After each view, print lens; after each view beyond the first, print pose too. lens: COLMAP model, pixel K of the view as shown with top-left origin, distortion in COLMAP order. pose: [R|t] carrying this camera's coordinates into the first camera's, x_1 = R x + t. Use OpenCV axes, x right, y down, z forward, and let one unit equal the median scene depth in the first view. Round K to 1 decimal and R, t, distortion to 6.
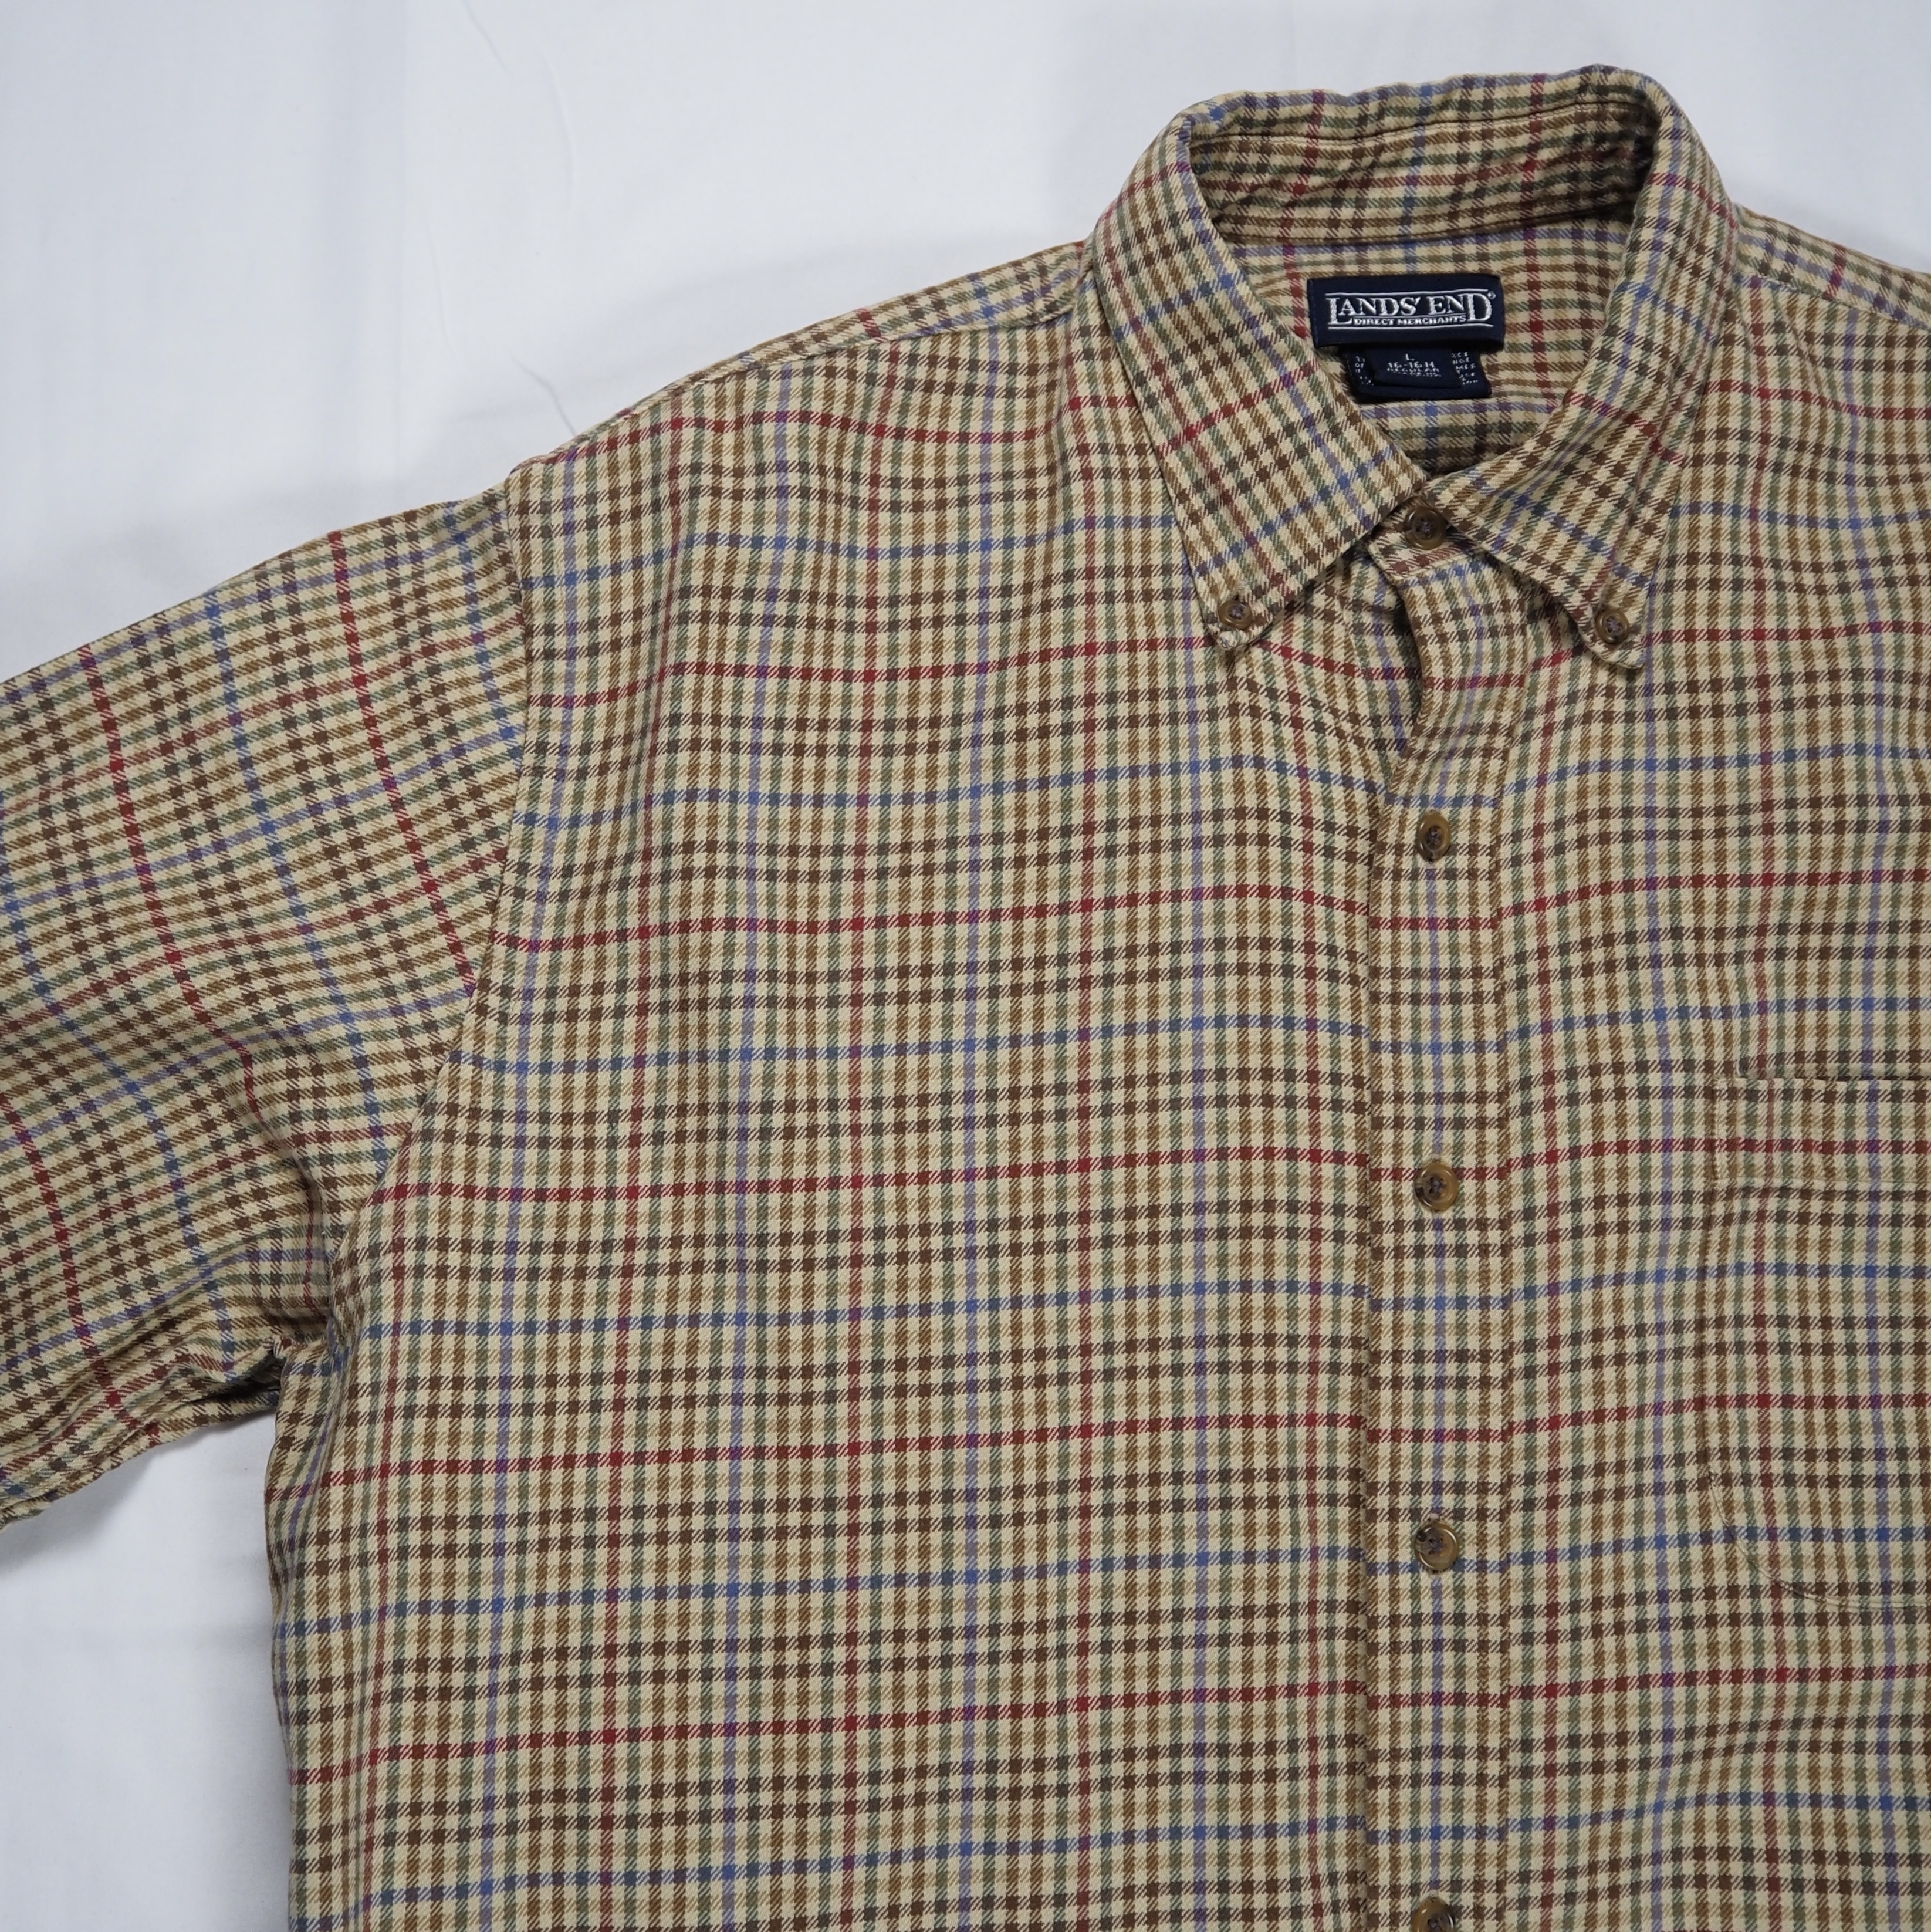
lens RADIAL K [[889.8, 0, 955.3], [0, 889.8, 964.4], [0, 0, 1]] dist [0.003863, 0.000249]
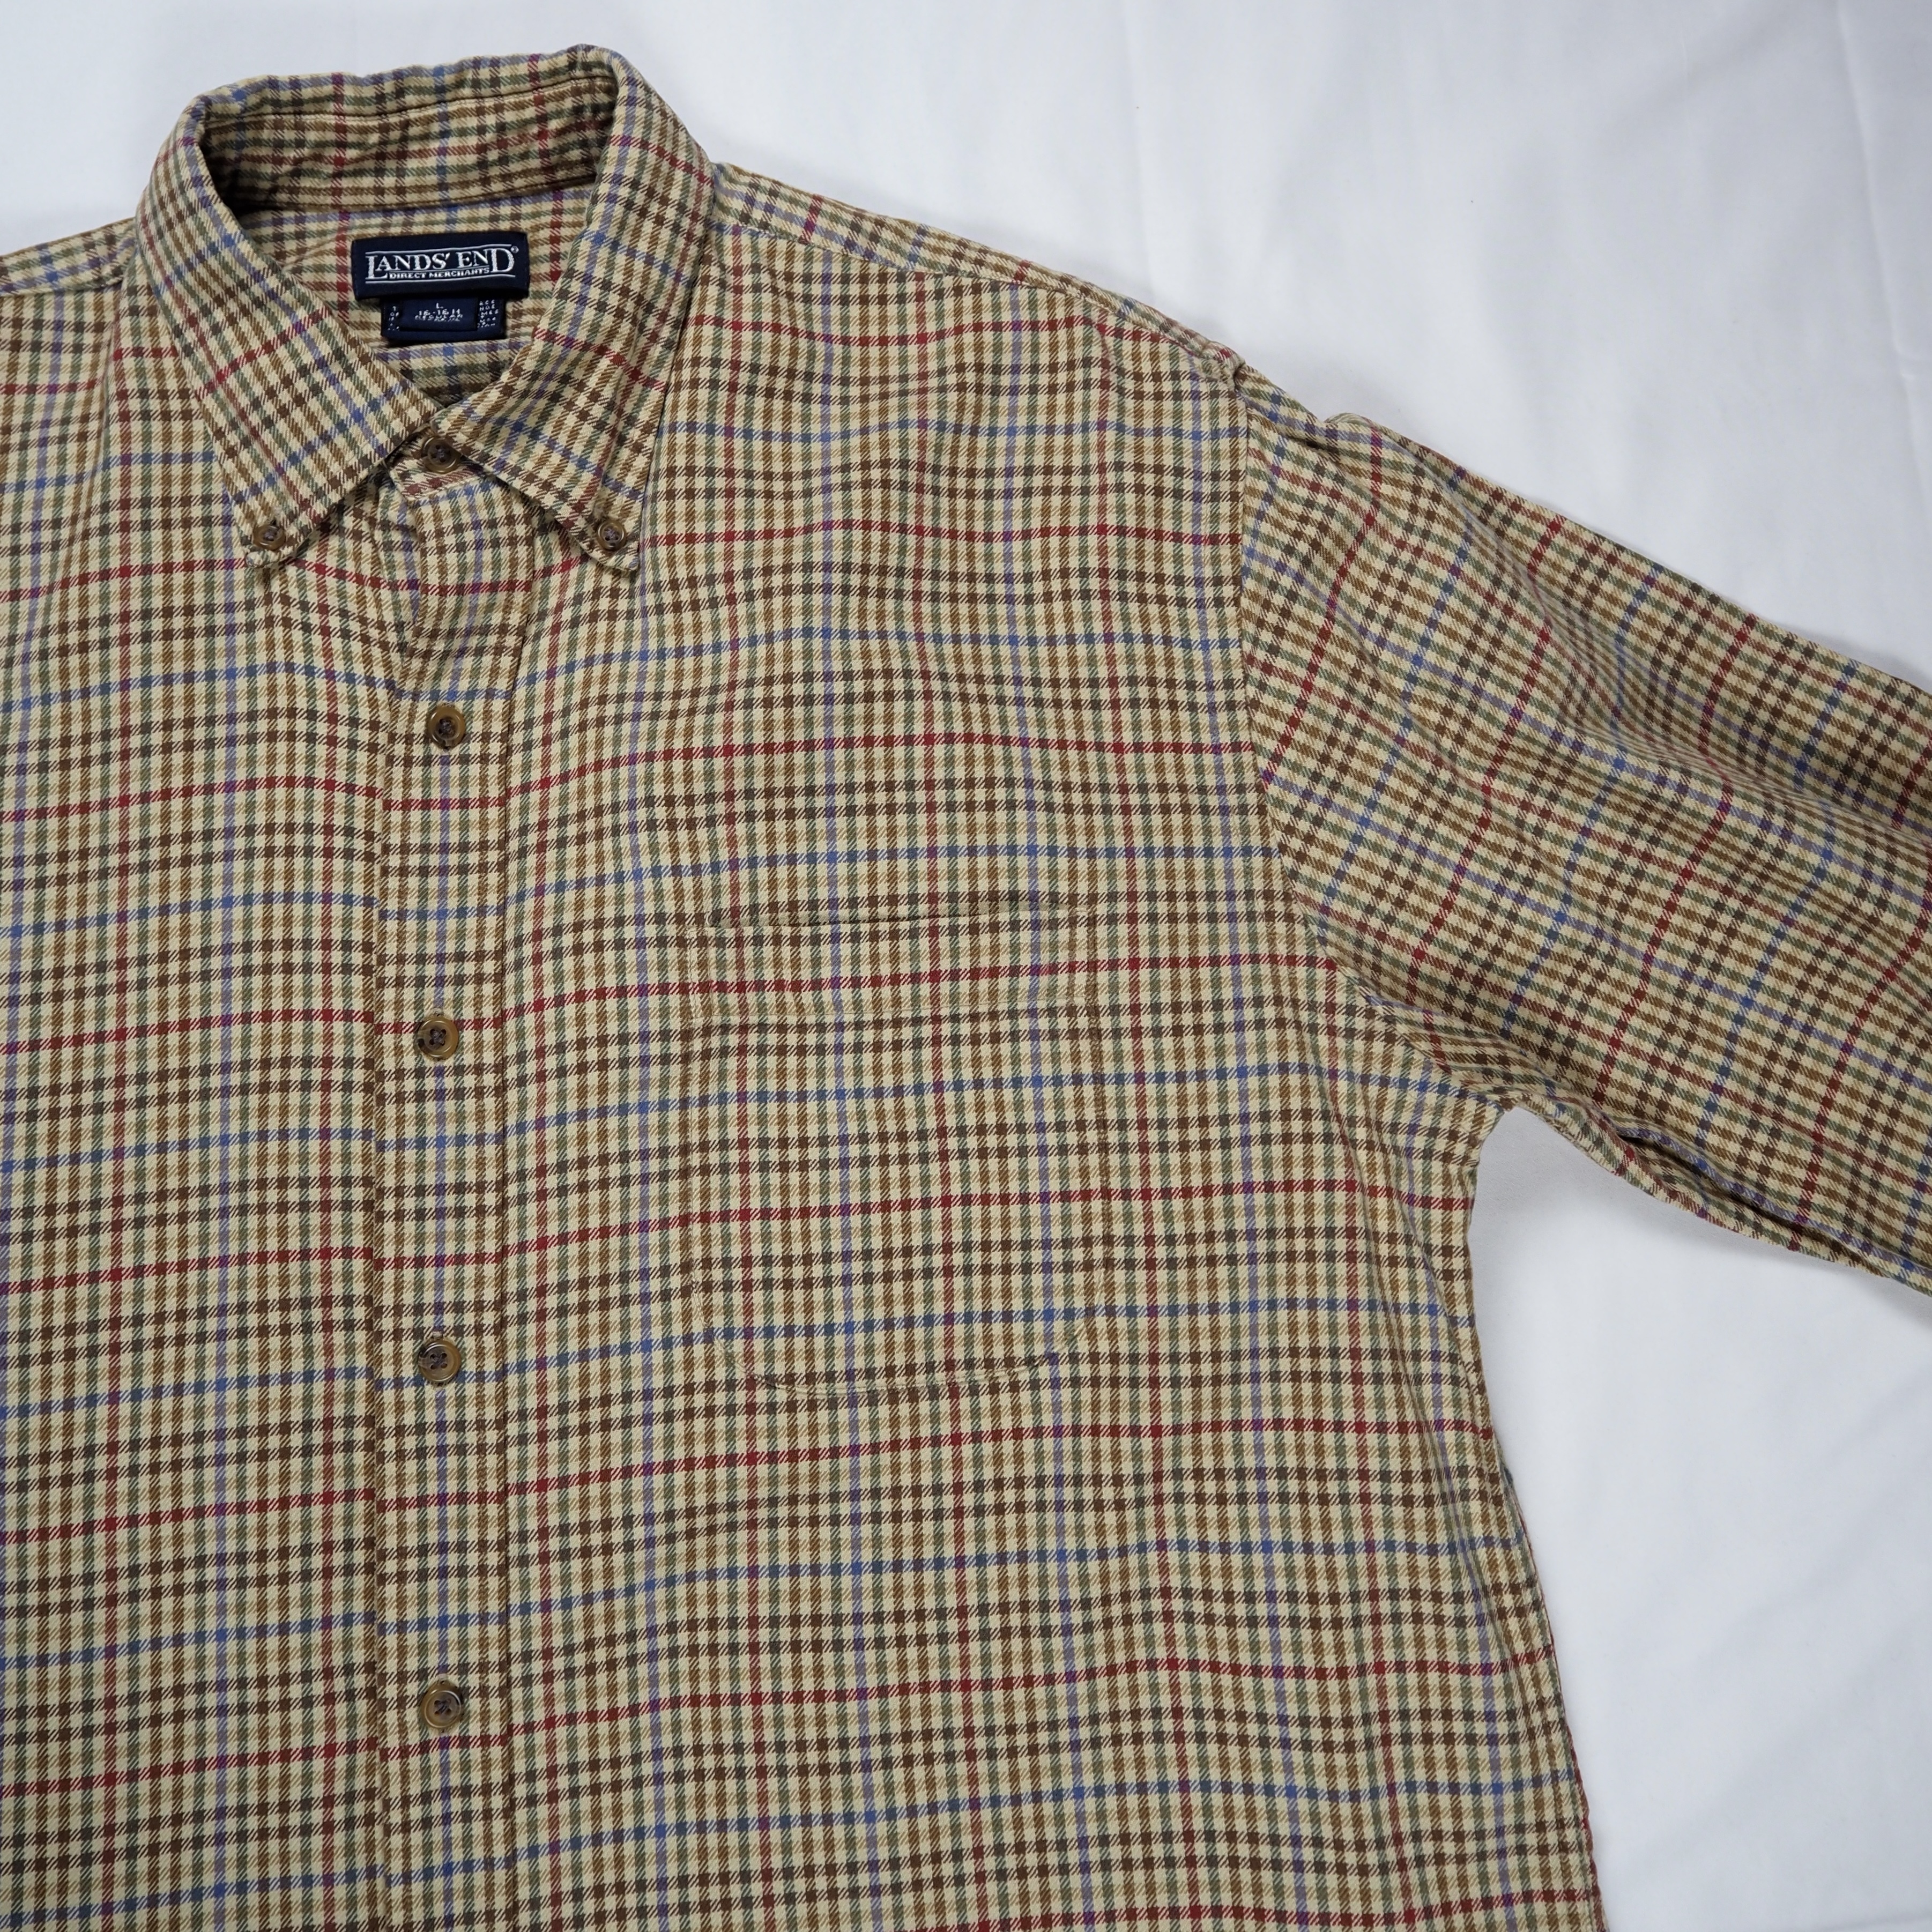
lens RADIAL K [[889.9, 0, 974.1], [0, 889.9, 972.4], [0, 0, 1]] dist [0.003863, 0.000249]
pose [[0.998751, -0.048116, 0.013446, 1.169367], [0.048355, 0.998667, -0.018042, 0.216030], [-0.012560, 0.018669, 0.999747, -0.117421]]
